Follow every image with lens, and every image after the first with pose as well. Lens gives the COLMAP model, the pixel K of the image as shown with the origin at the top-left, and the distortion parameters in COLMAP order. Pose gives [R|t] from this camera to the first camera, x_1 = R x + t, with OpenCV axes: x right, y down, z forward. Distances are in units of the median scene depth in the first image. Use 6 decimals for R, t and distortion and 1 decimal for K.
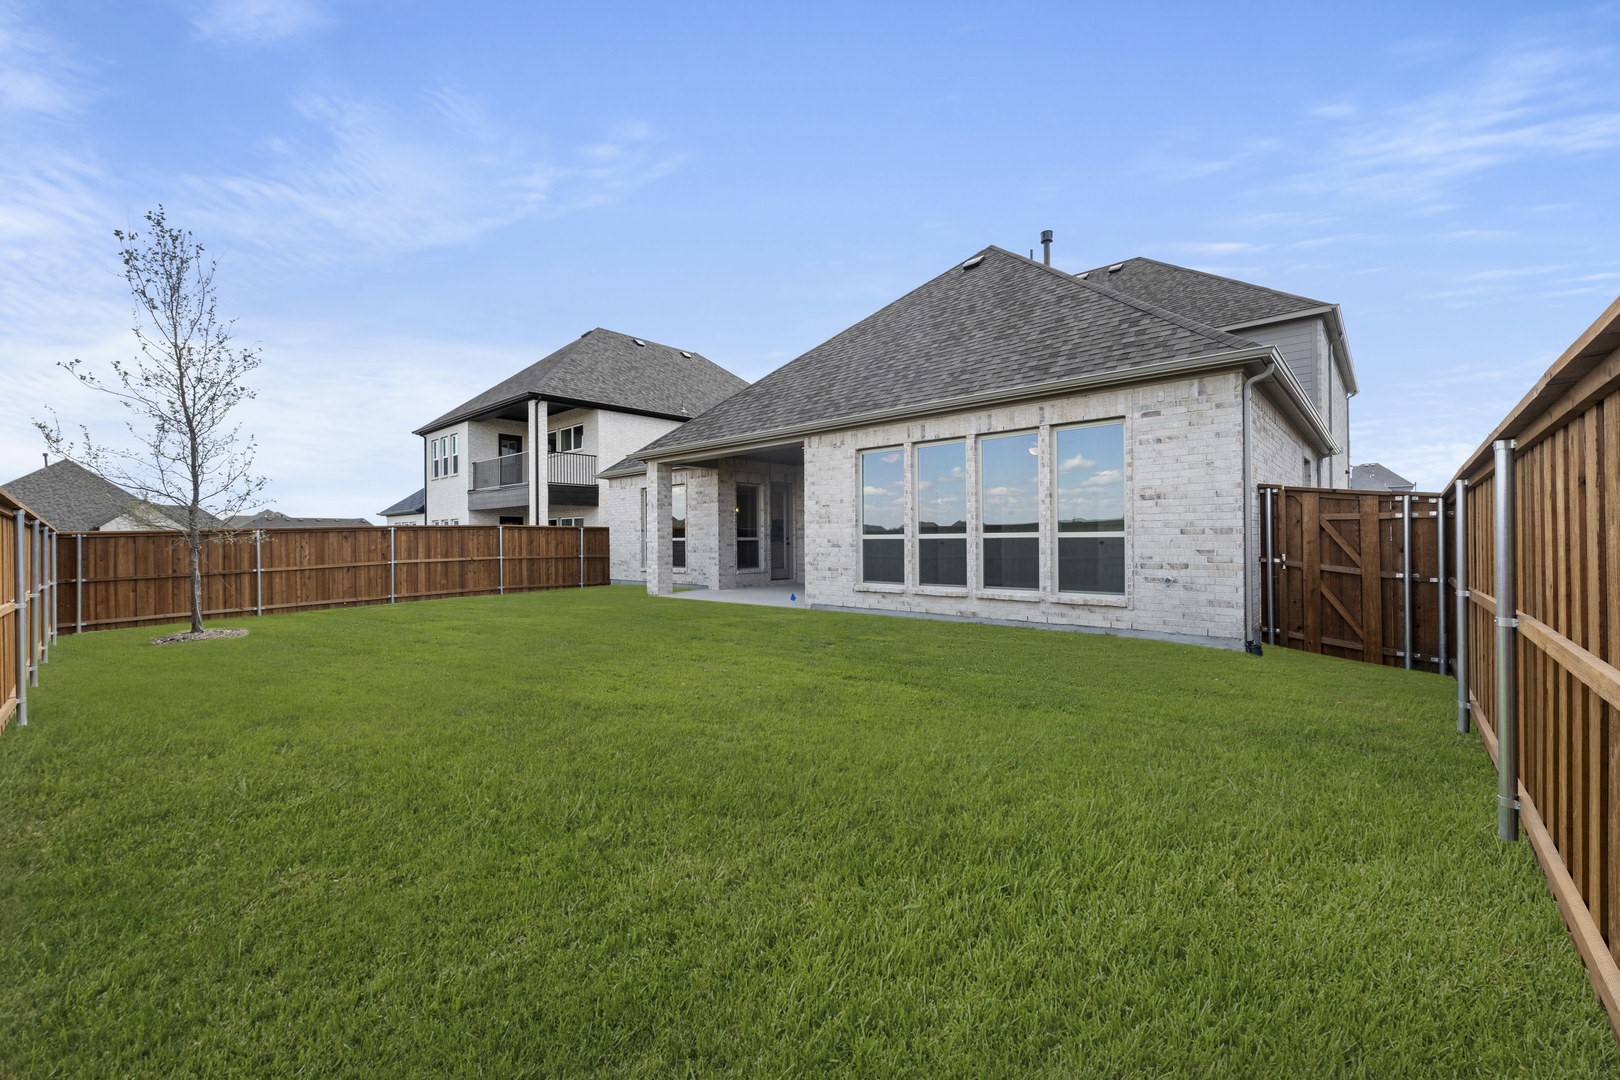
lens RADIAL K [[663.5, 0, 813.6], [0, 663.5, 538.1], [0, 0, 1]] dist [0.003660, 0.000926]
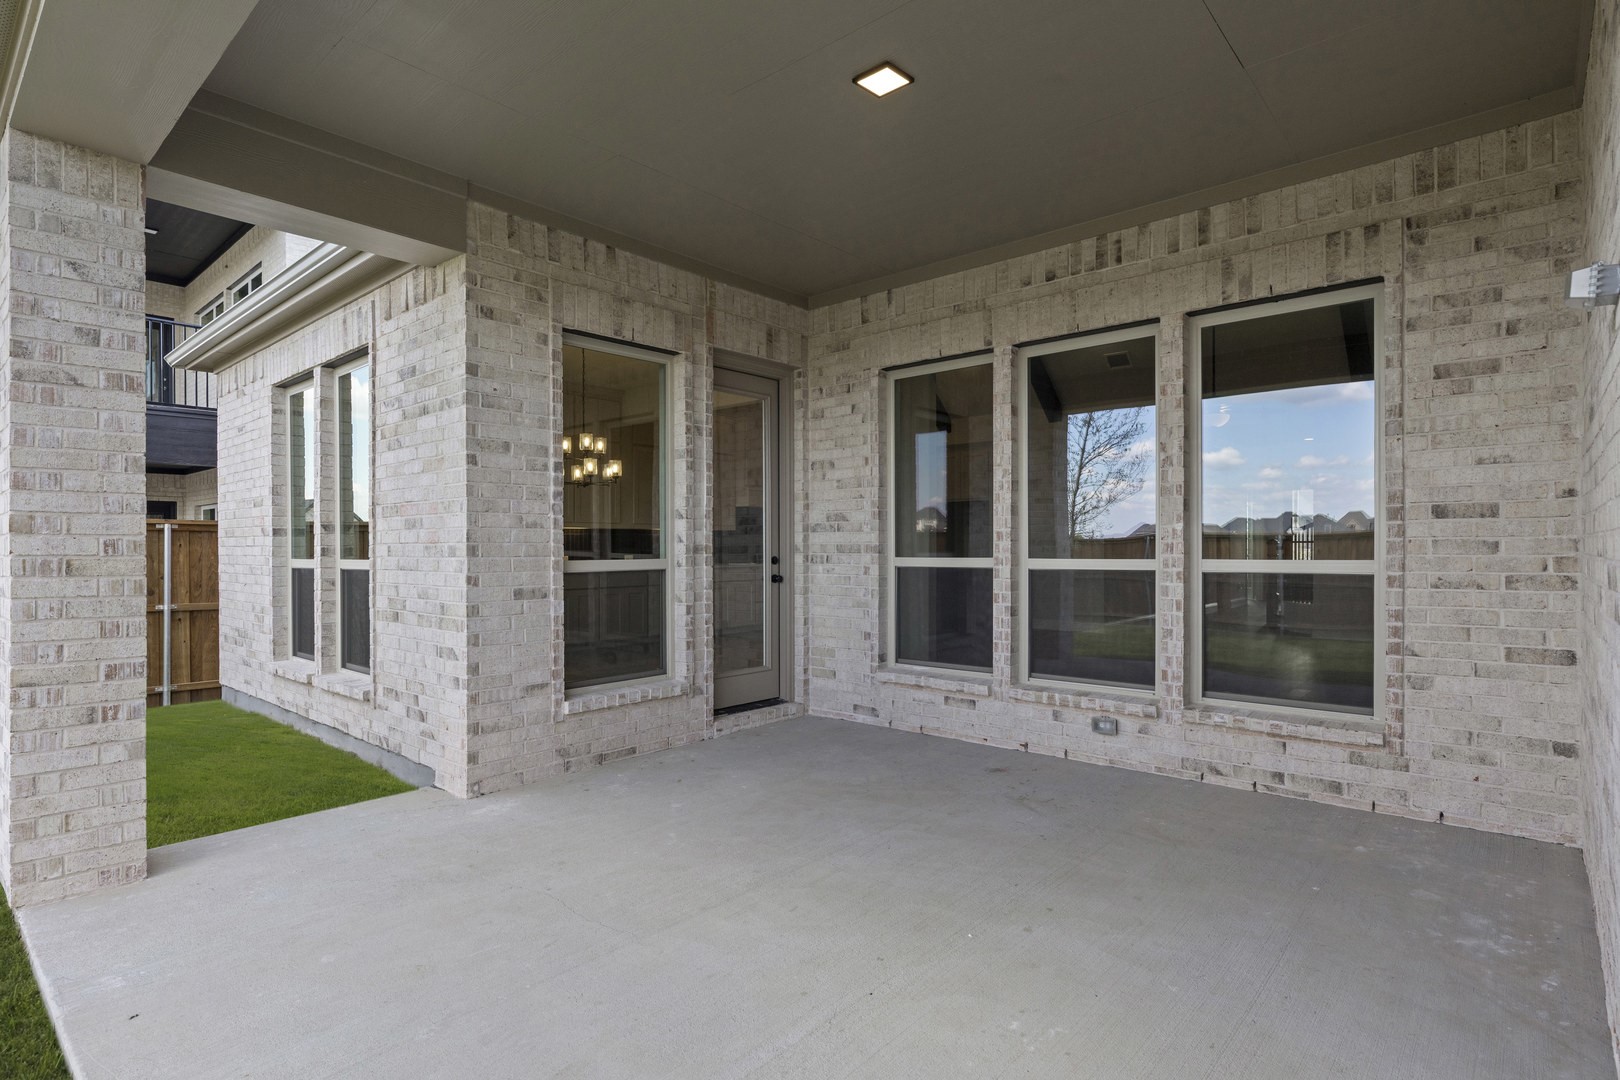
lens RADIAL K [[824.8, 0, 805.8], [0, 824.8, 542.3], [0, 0, 1]] dist [0.005204, 0.000247]
pose [[0.999955, 0.003375, 0.008823, -0.031255], [-0.003346, 0.999989, -0.003283, -0.006719], [-0.008834, 0.003253, 0.999956, 0.691820]]
